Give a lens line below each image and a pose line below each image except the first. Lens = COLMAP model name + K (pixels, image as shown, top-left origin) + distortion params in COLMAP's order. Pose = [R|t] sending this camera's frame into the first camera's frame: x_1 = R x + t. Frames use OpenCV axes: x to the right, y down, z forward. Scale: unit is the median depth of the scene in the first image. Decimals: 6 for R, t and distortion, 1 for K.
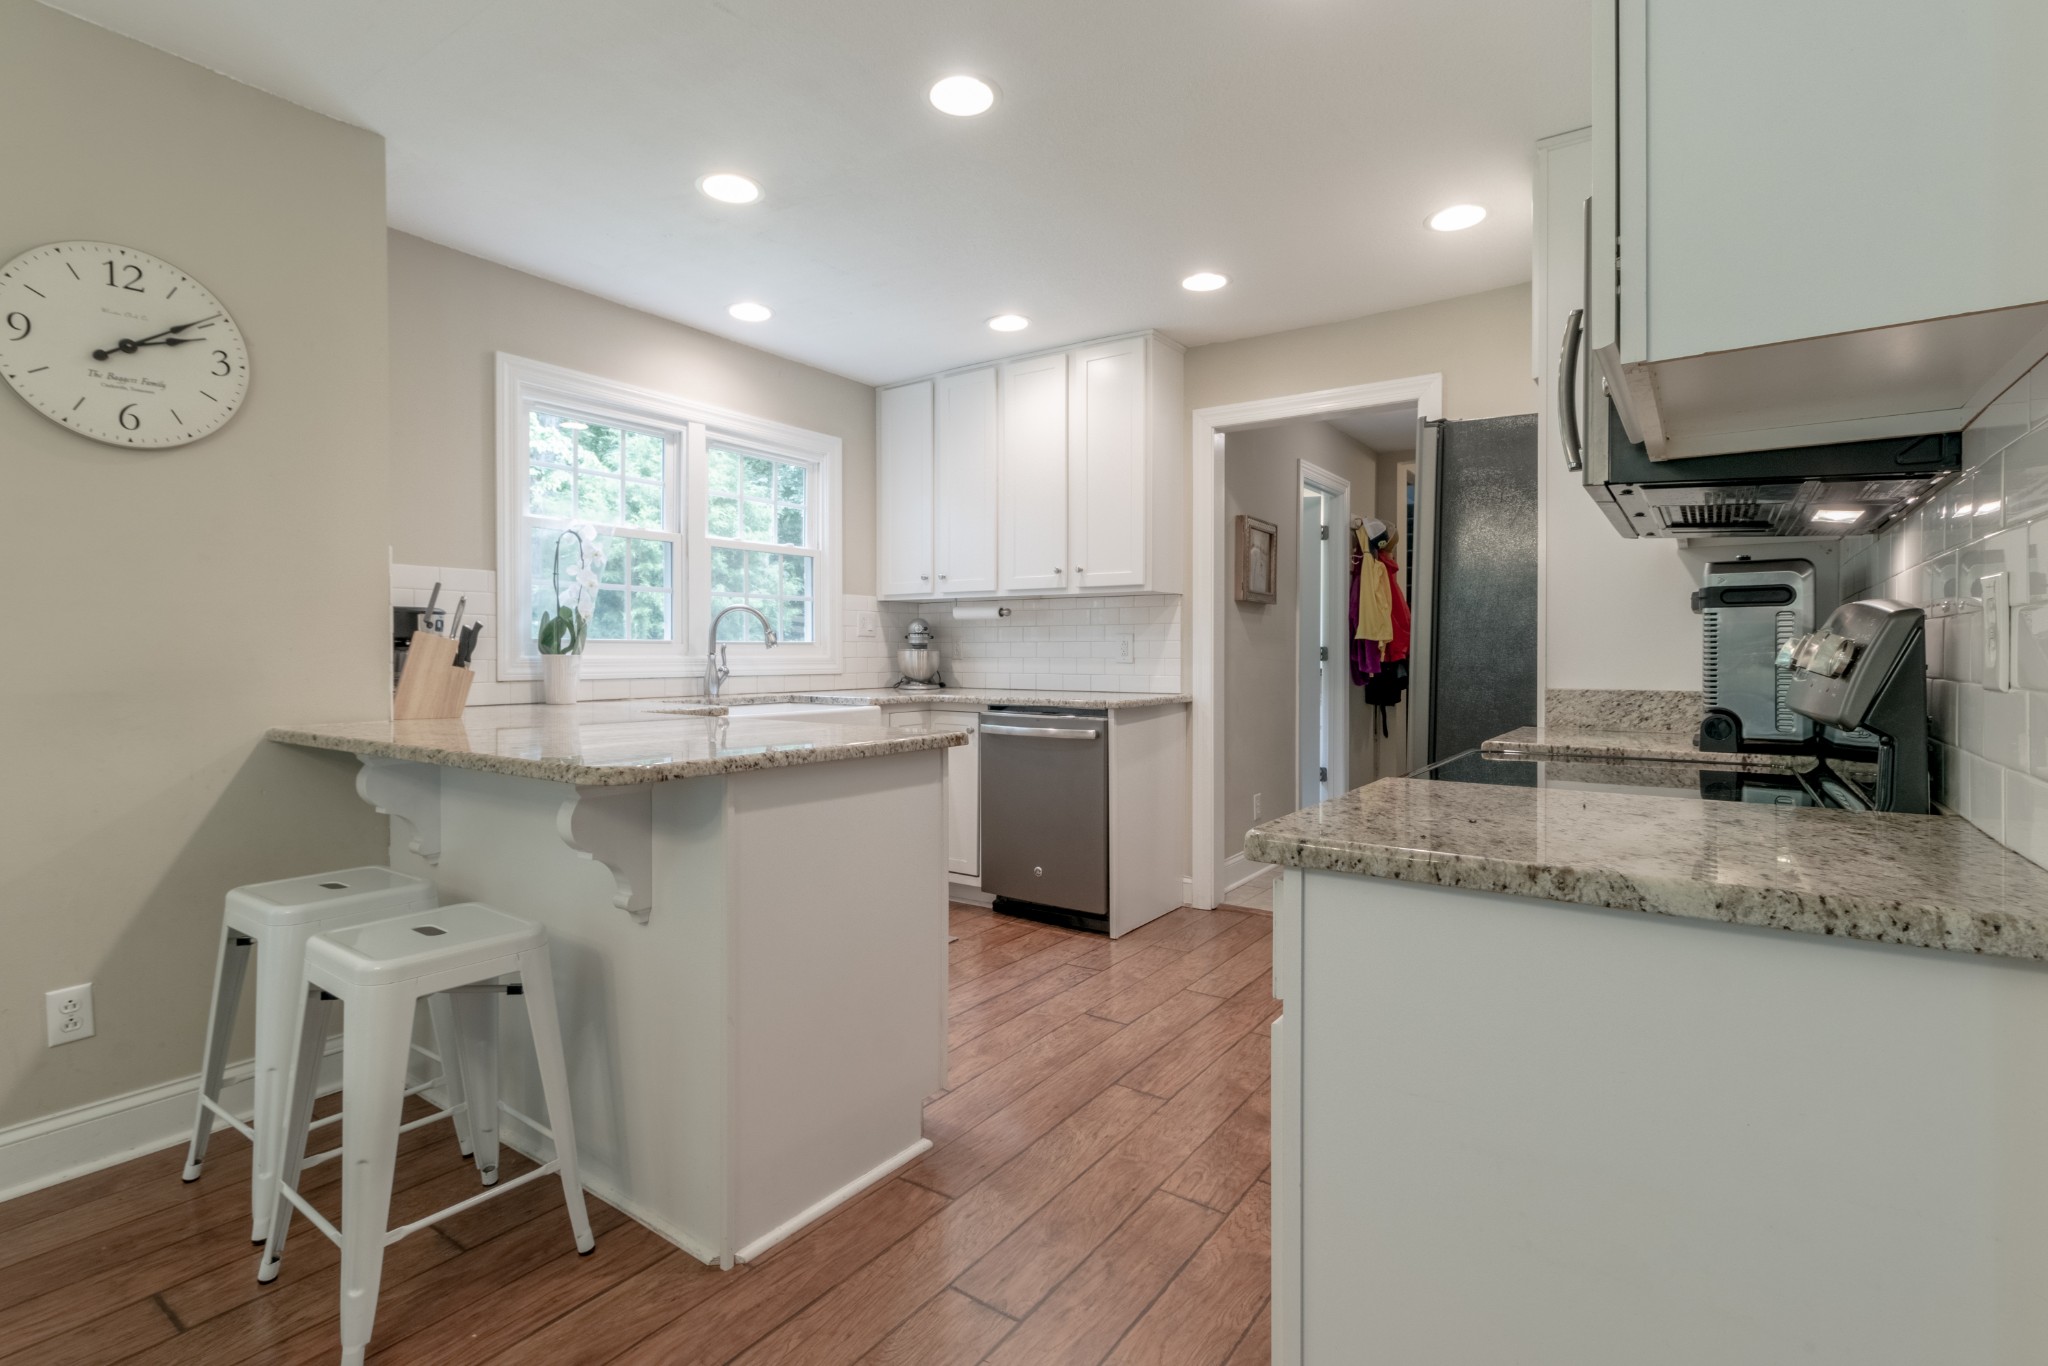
lens RADIAL K [[957.0, 0, 1021.3], [0, 957.0, 663.6], [0, 0, 1]] dist [0.005284, 0.000807]
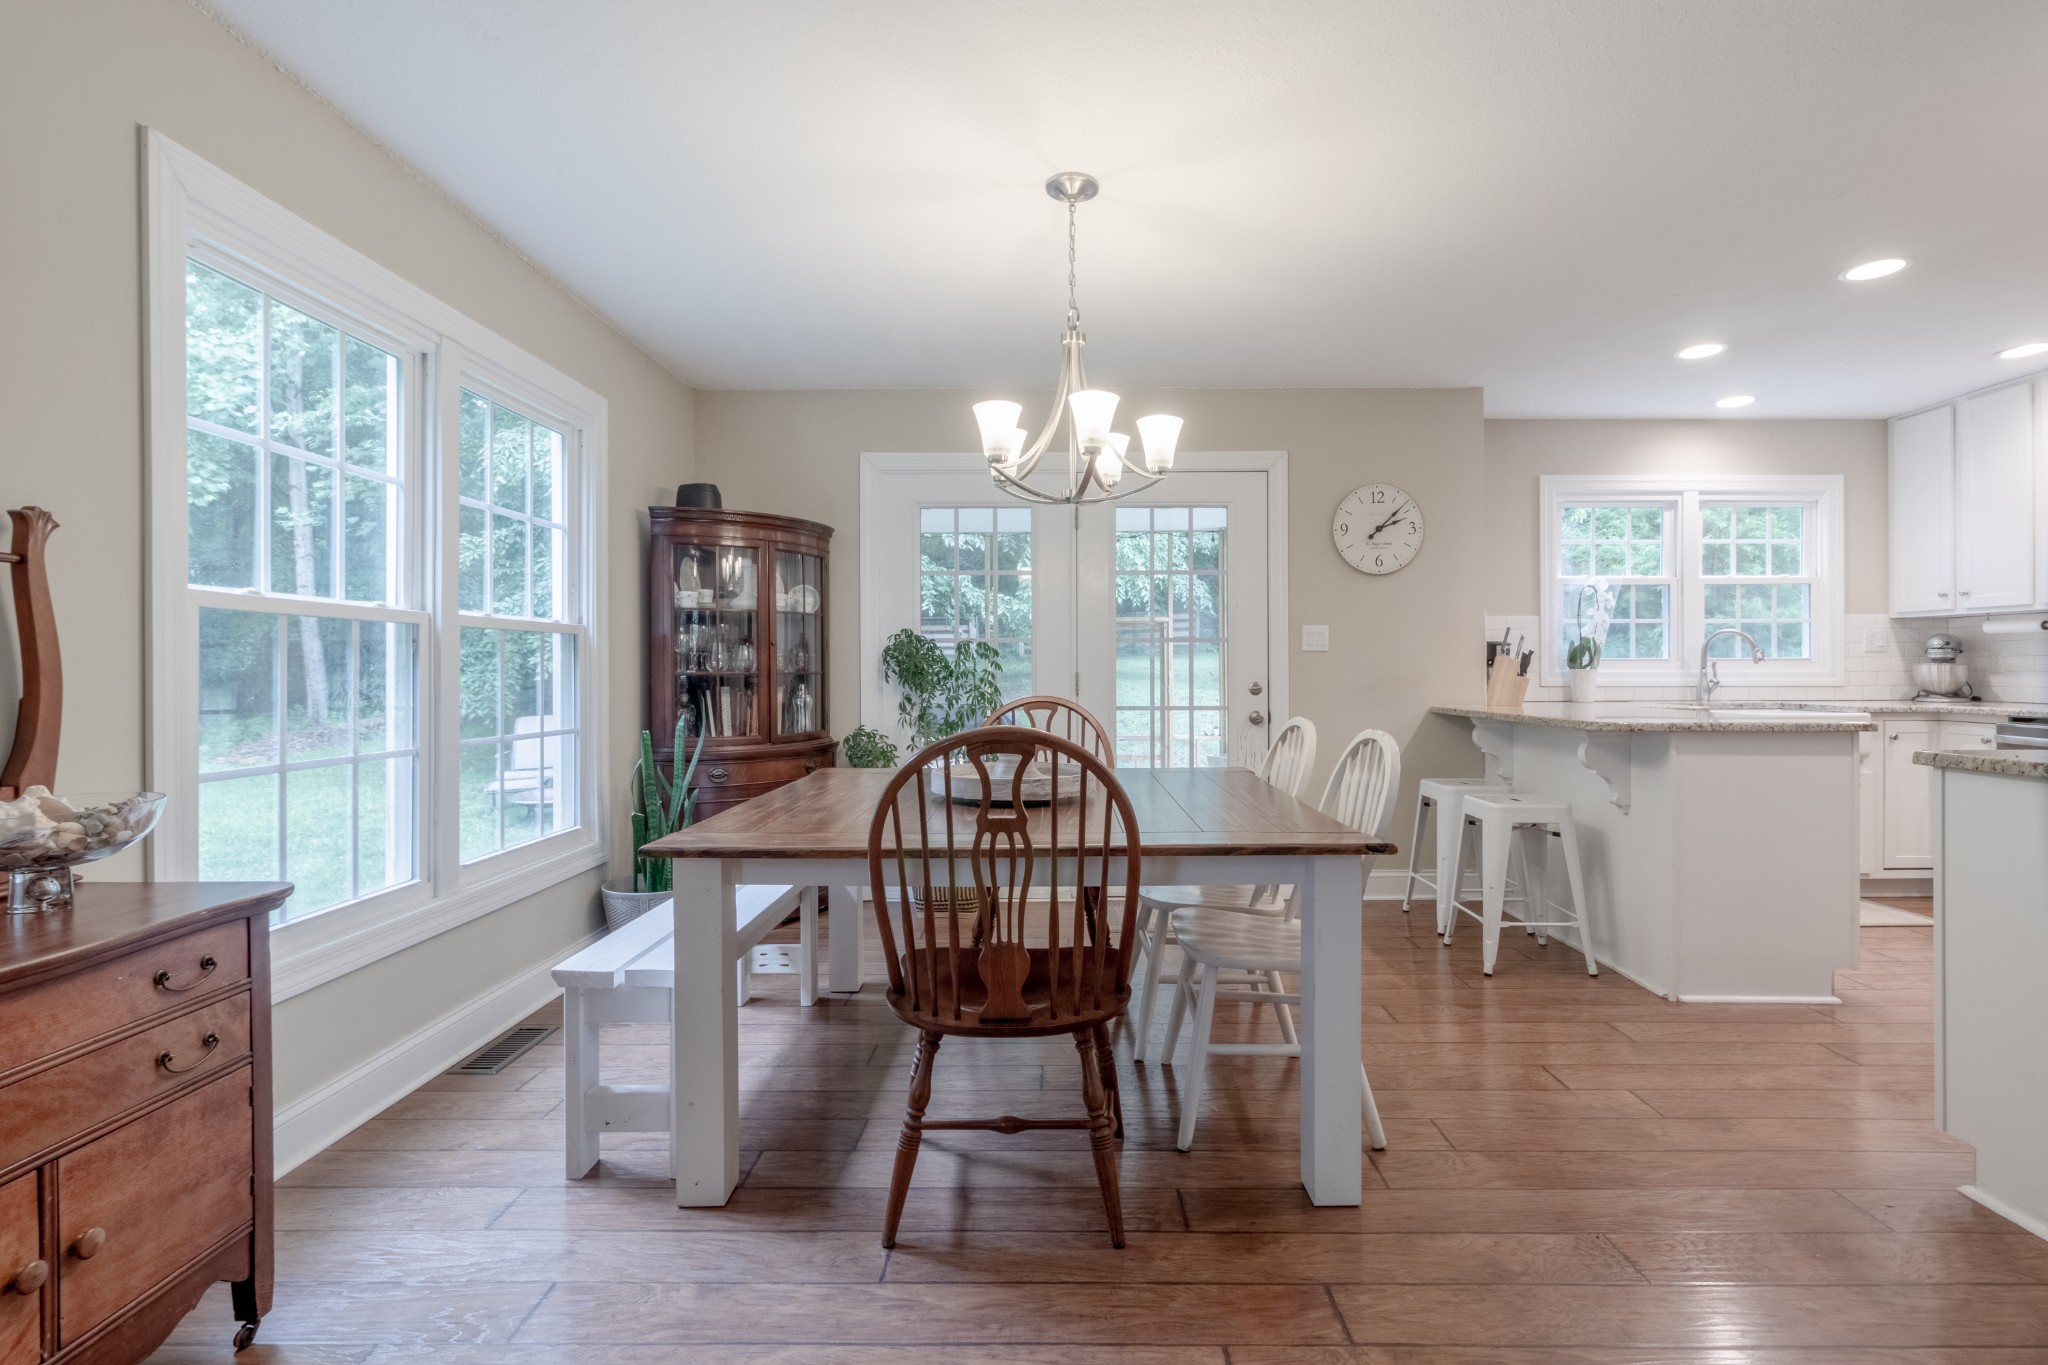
lens RADIAL K [[957.0, 0, 1055.2], [0, 957.0, 666.8], [0, 0, 1]] dist [0.005284, 0.000807]
pose [[0.576784, -0.004935, -0.816882, 0.267032], [-0.006103, 0.999928, -0.010350, 0.007598], [0.816874, 0.010955, 0.576713, -0.535269]]
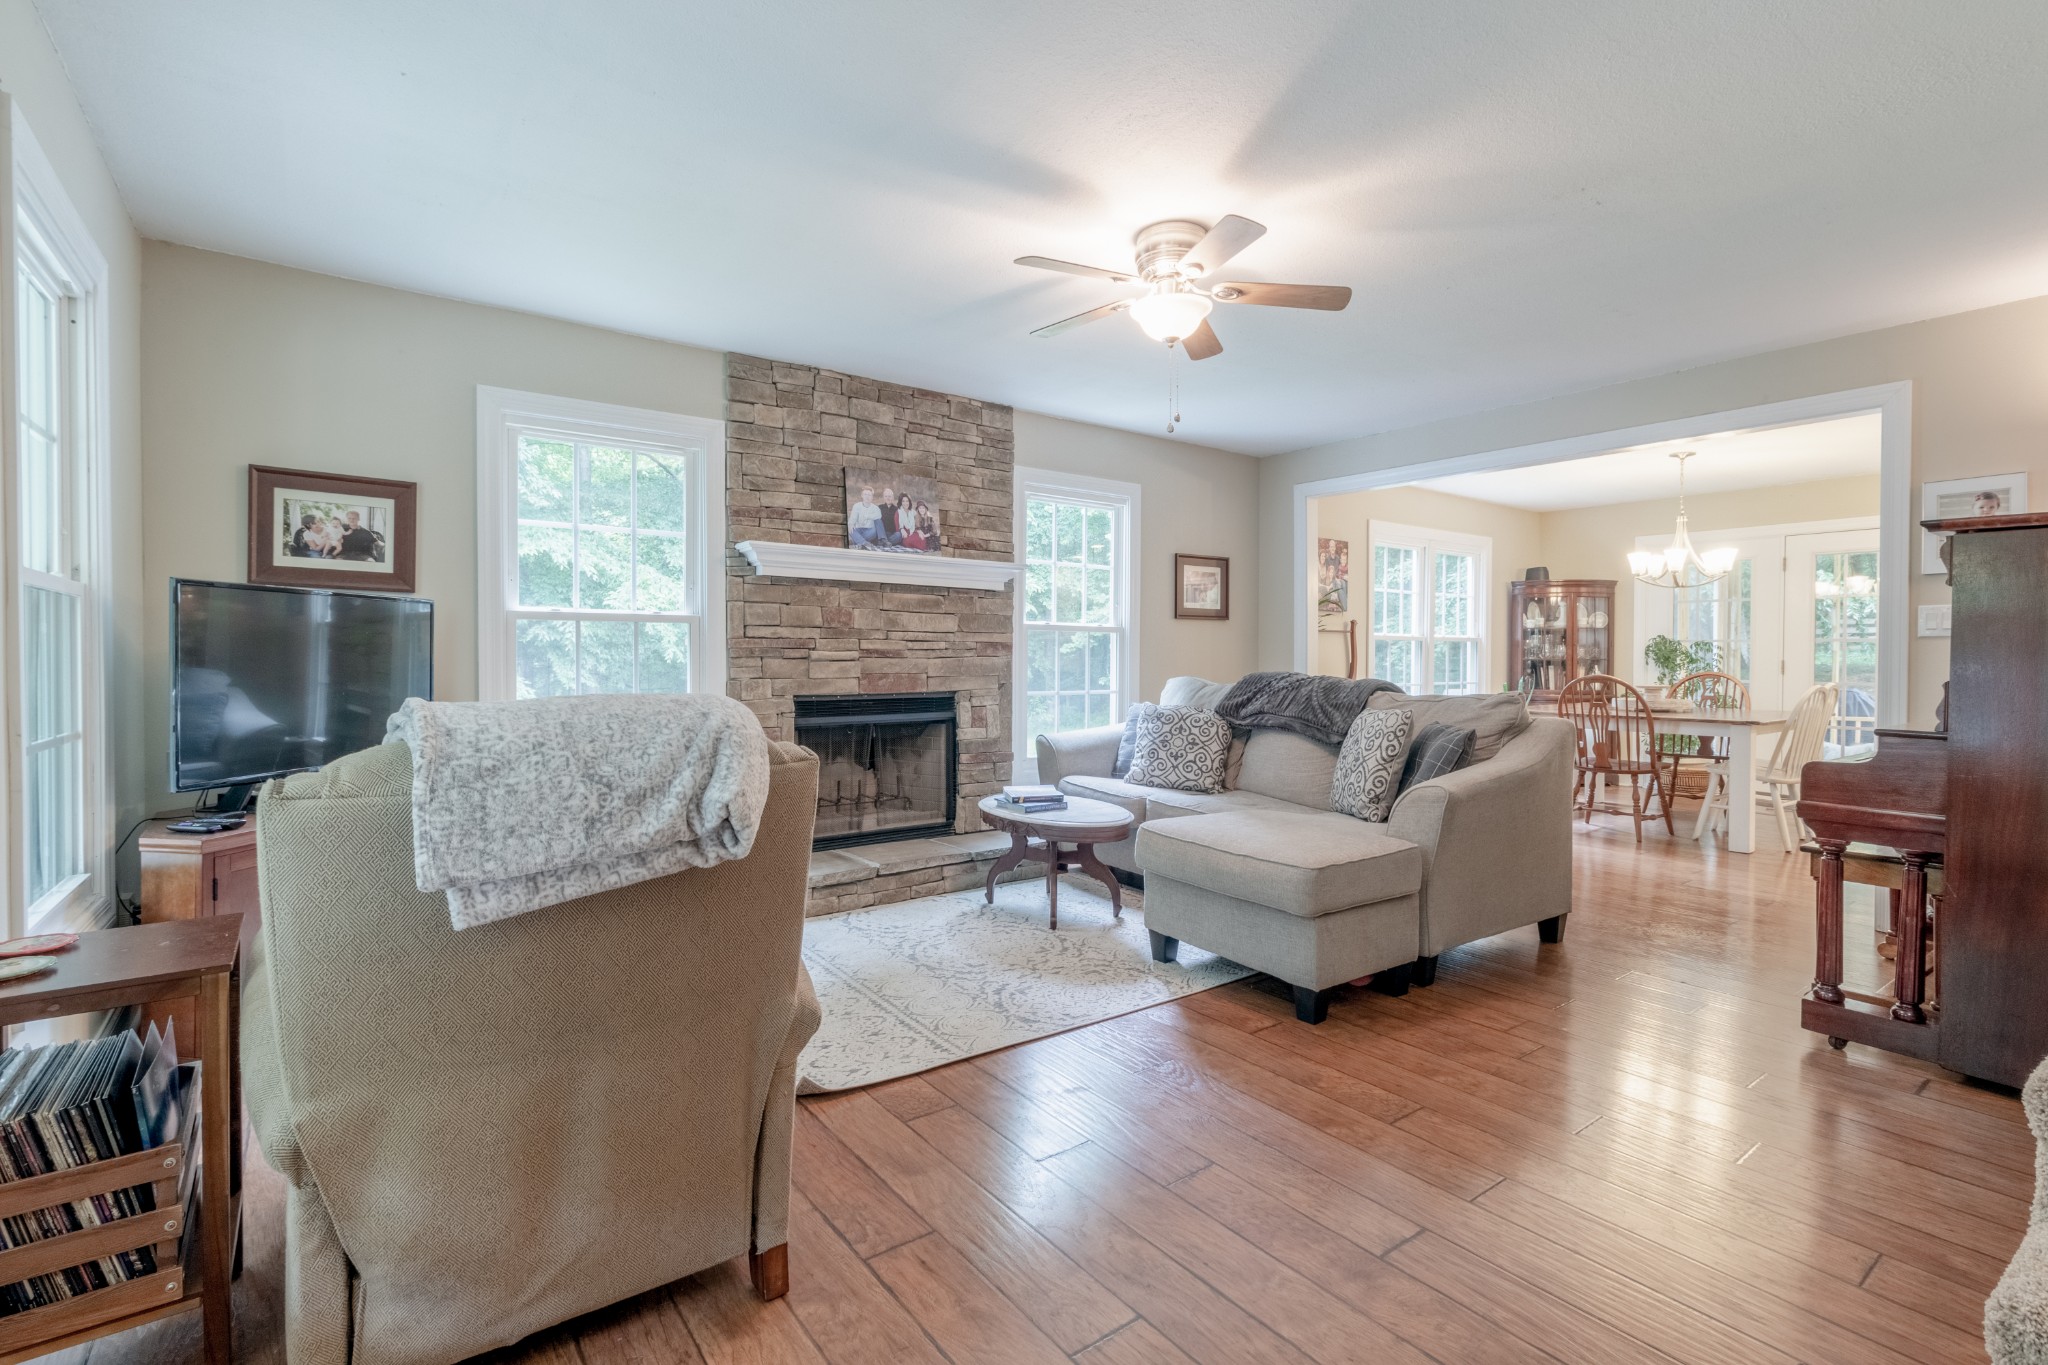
lens RADIAL K [[957.0, 0, 1037.8], [0, 957.0, 672.0], [0, 0, 1]] dist [0.005284, 0.000807]
pose [[-0.288129, 0.015372, -0.957468, 1.814397], [-0.015237, 0.999671, 0.020635, 0.008811], [0.957470, 0.020535, -0.287800, -0.732569]]
